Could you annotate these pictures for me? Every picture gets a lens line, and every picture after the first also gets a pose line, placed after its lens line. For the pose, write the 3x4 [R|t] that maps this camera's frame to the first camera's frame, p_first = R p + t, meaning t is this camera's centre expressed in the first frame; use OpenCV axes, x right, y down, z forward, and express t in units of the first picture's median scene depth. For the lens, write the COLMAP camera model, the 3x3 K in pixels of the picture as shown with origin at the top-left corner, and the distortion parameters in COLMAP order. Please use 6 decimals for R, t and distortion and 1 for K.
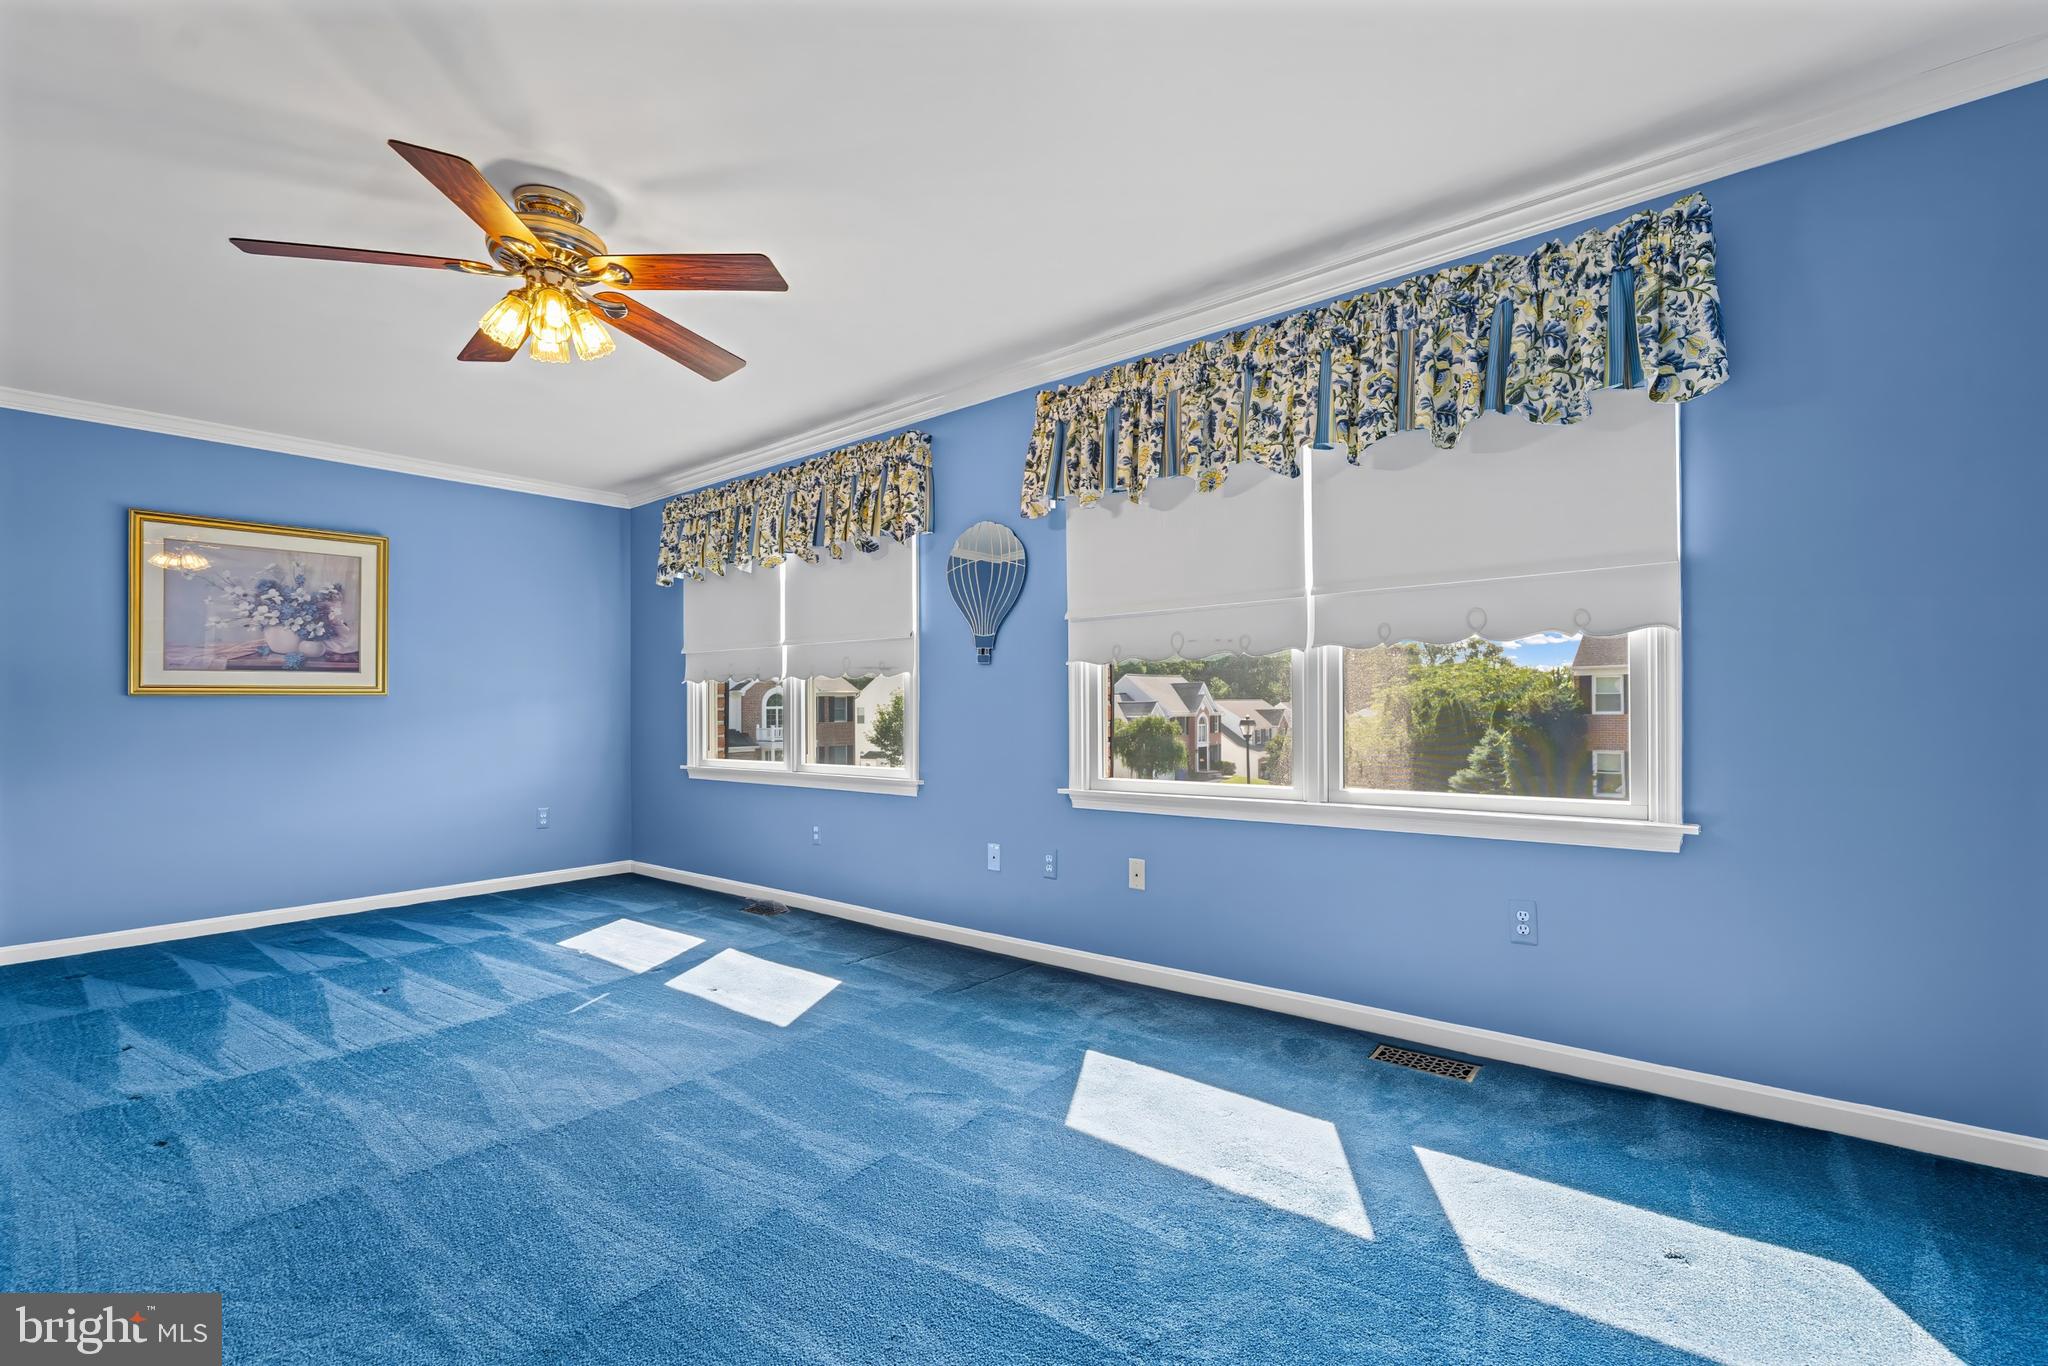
lens RADIAL K [[934.2, 0, 1026.8], [0, 934.2, 709.2], [0, 0, 1]] dist [-0.002258, -0.000299]
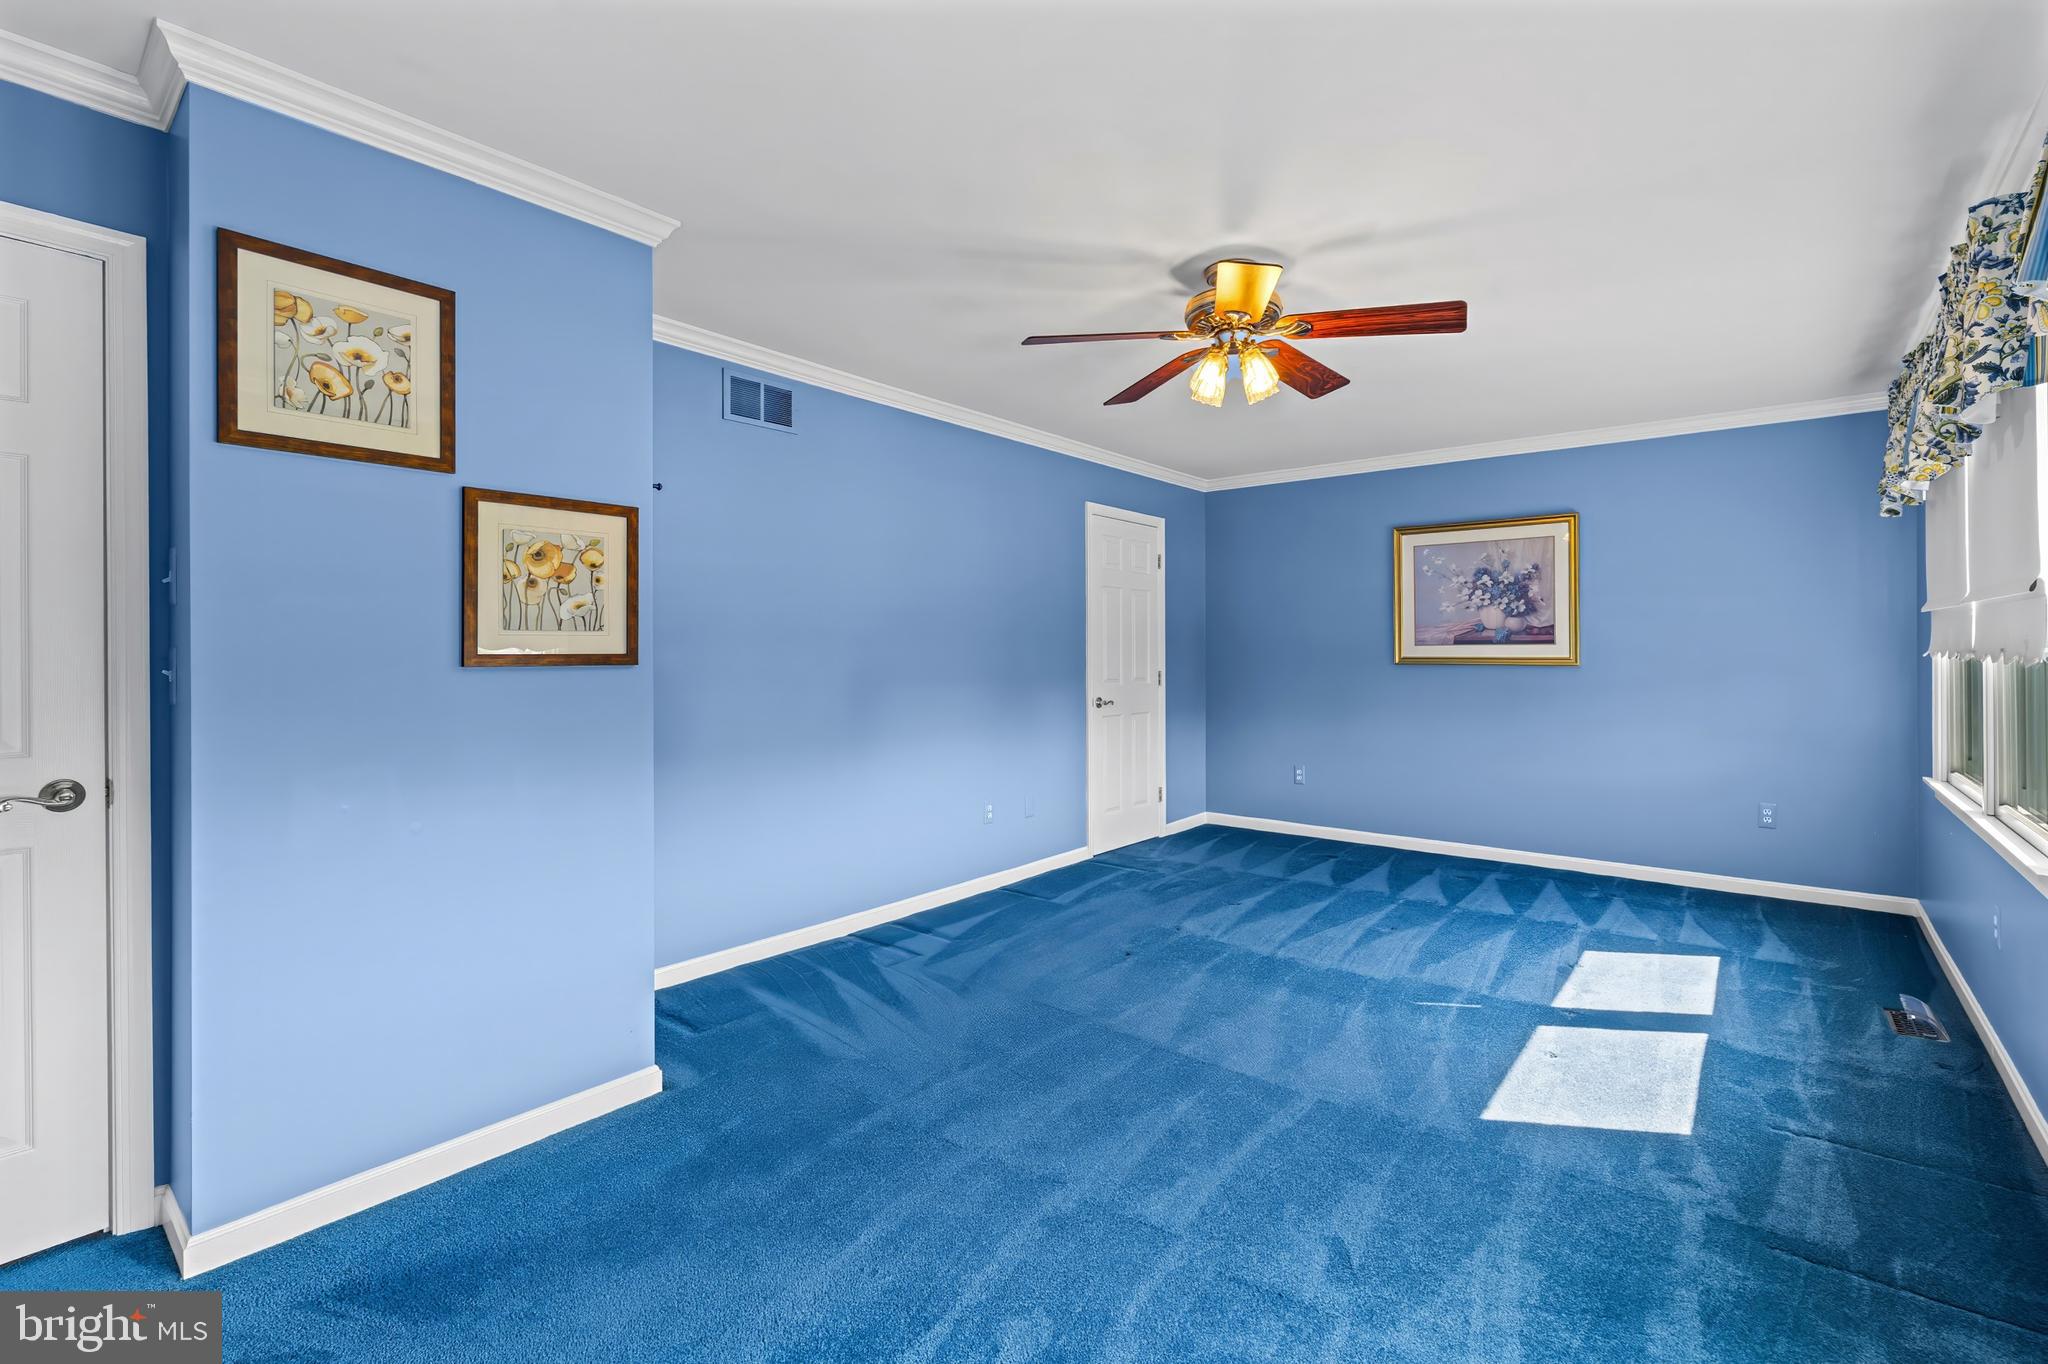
lens RADIAL K [[915.2, 0, 1015.0], [0, 915.2, 648.1], [0, 0, 1]] dist [-0.004945, -0.000163]
pose [[-0.001906, 0.008864, -0.999959, 0.410833], [-0.000385, 0.999961, 0.008865, -0.054690], [0.999998, 0.000402, -0.001903, 0.479688]]
